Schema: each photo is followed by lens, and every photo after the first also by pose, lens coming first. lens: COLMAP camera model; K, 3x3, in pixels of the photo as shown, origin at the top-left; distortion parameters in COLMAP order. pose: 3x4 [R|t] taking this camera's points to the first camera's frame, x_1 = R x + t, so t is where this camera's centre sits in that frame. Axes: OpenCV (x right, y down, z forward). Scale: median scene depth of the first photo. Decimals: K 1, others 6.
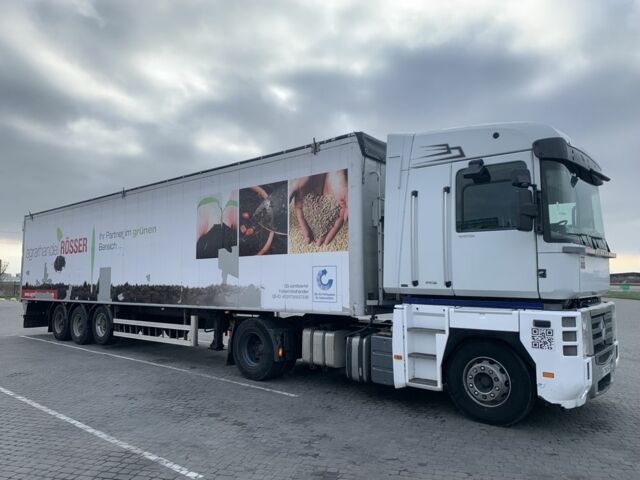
lens RADIAL K [[507.9, 0, 319.3], [0, 507.9, 235.1], [0, 0, 1]] dist [-0.028457, -0.018383]
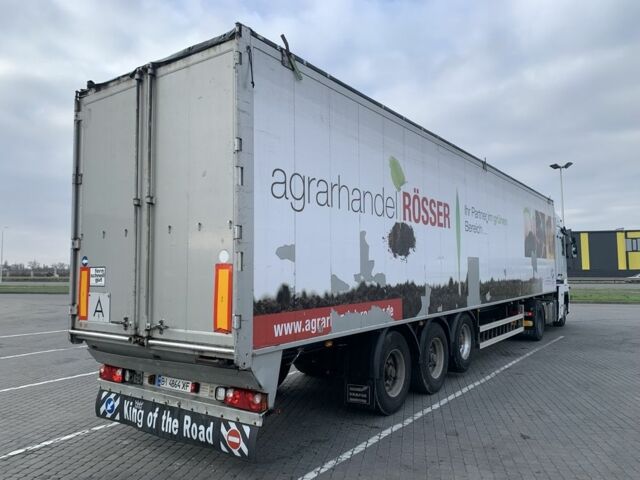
lens RADIAL K [[507.9, 0, 317.0], [0, 507.9, 238.0], [0, 0, 1]] dist [-0.028457, -0.018383]
pose [[-0.099025, 0.081691, 0.991726, -0.959307], [-0.072915, 0.993350, -0.089105, 0.101097], [-0.992410, -0.081135, -0.092410, 1.115584]]
